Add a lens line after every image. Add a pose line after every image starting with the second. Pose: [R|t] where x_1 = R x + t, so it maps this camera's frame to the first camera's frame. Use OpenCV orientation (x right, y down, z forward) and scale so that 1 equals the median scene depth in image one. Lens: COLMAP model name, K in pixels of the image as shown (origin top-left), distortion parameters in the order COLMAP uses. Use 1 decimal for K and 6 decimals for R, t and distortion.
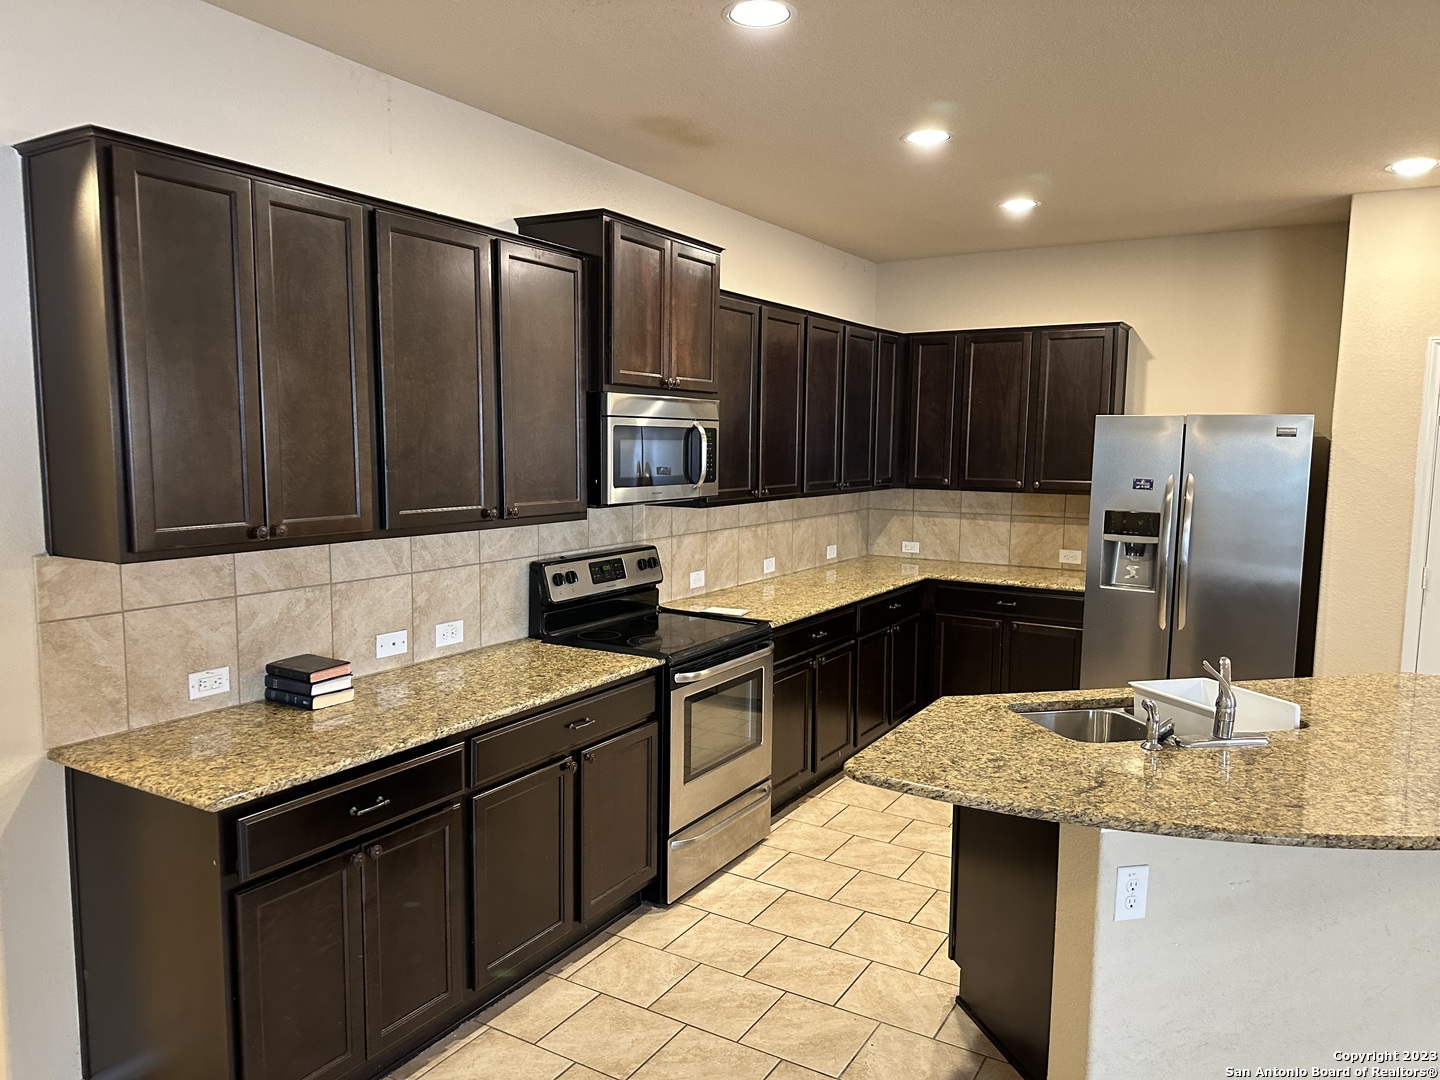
lens RADIAL K [[998.3, 0, 718.7], [0, 998.3, 543.2], [0, 0, 1]] dist [0.143888, -0.215206]
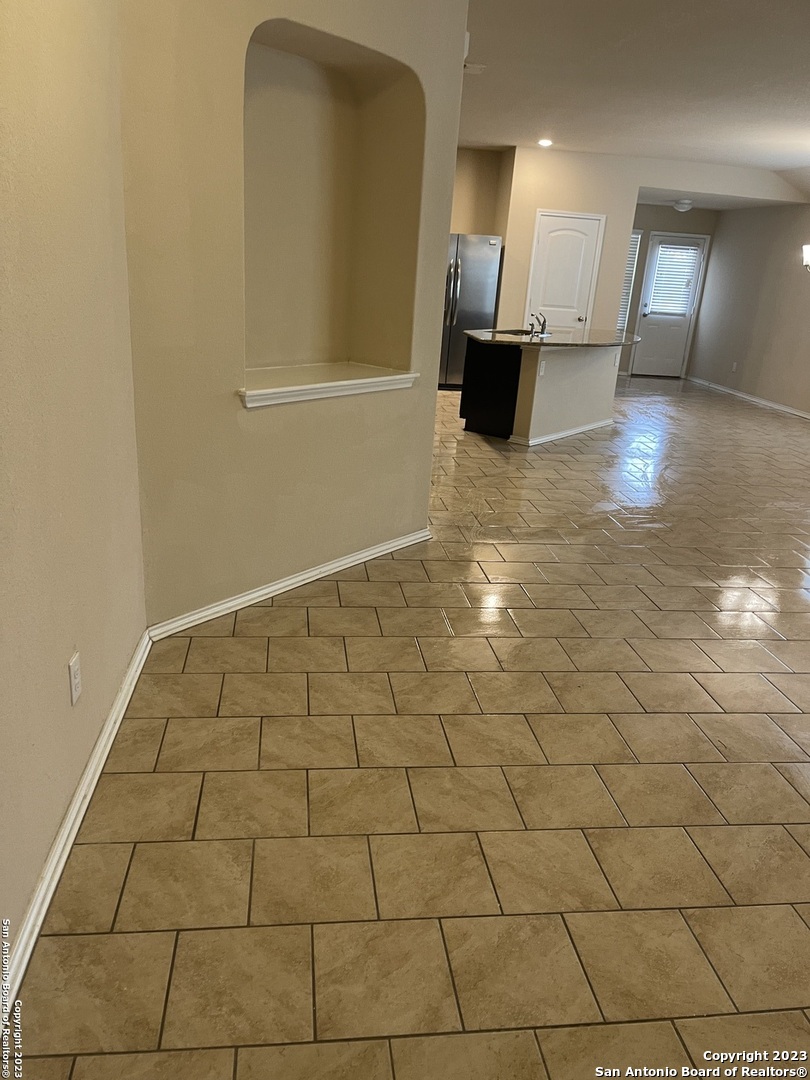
lens RADIAL K [[811.9, 0, 402.2], [0, 811.9, 550.1], [0, 0, 1]] dist [0.065291, -0.085683]
pose [[0.782287, -0.169152, 0.599512, -1.265816], [0.005041, 0.964113, 0.265446, 0.111758], [-0.622898, -0.204633, 0.755066, -0.747061]]
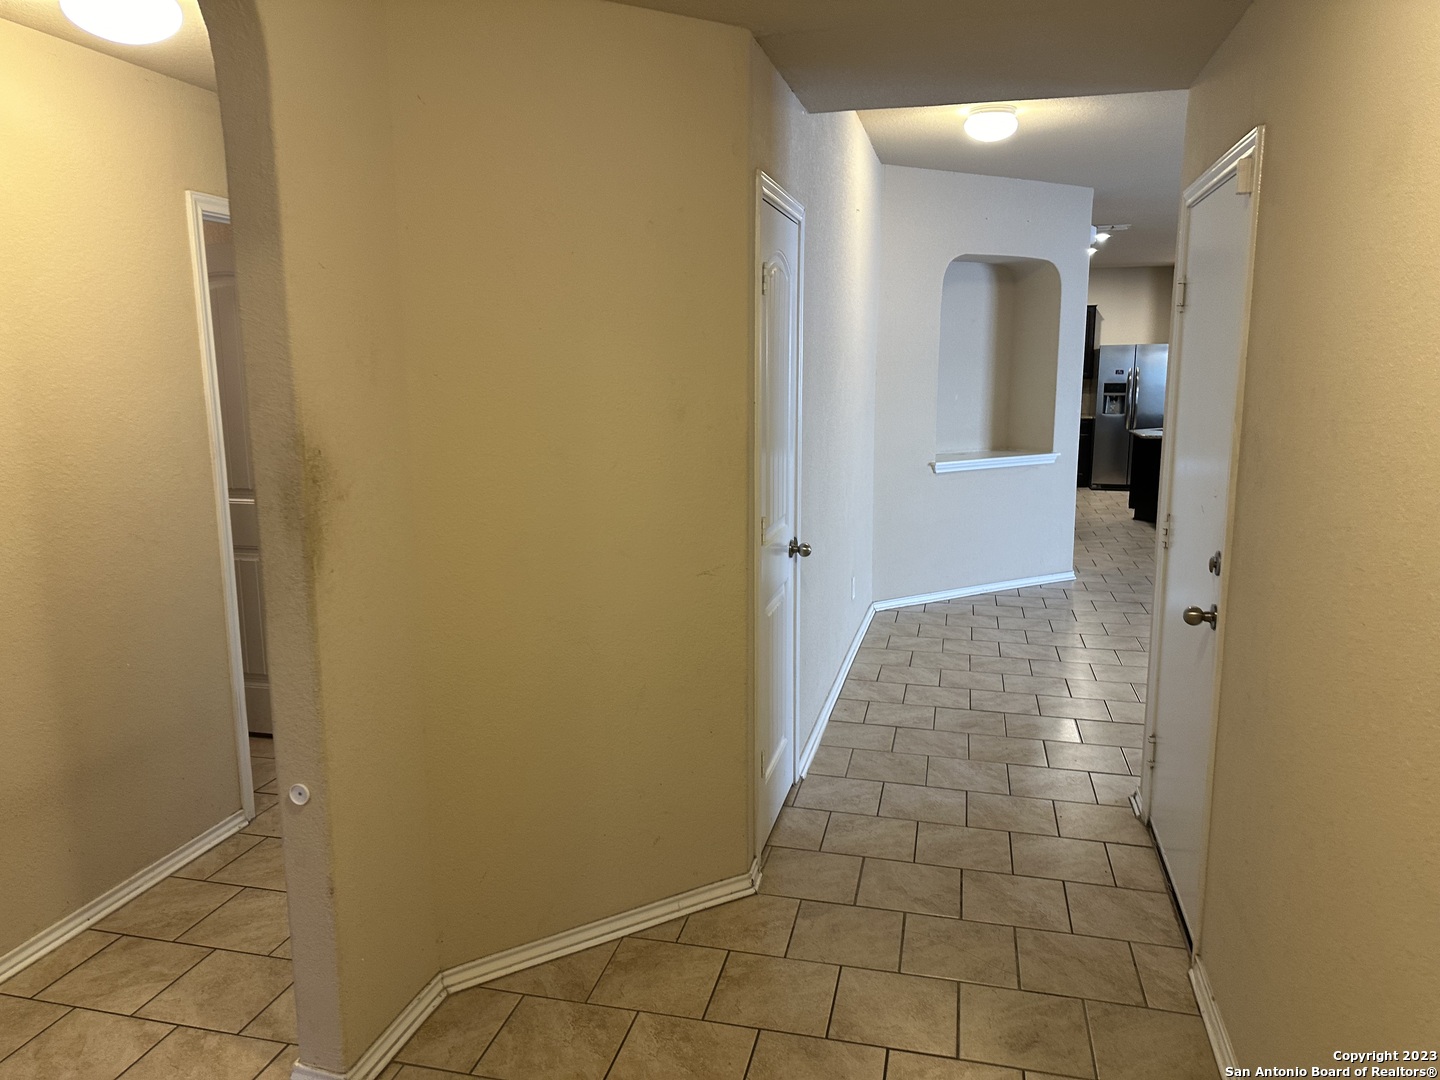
lens RADIAL K [[998.3, 0, 718.7], [0, 998.3, 543.2], [0, 0, 1]] dist [0.143888, -0.215206]
pose [[0.955505, -0.065360, 0.287644, -1.746429], [0.044383, 0.995897, 0.078860, 0.164915], [-0.291618, -0.062585, 0.954485, -1.564167]]
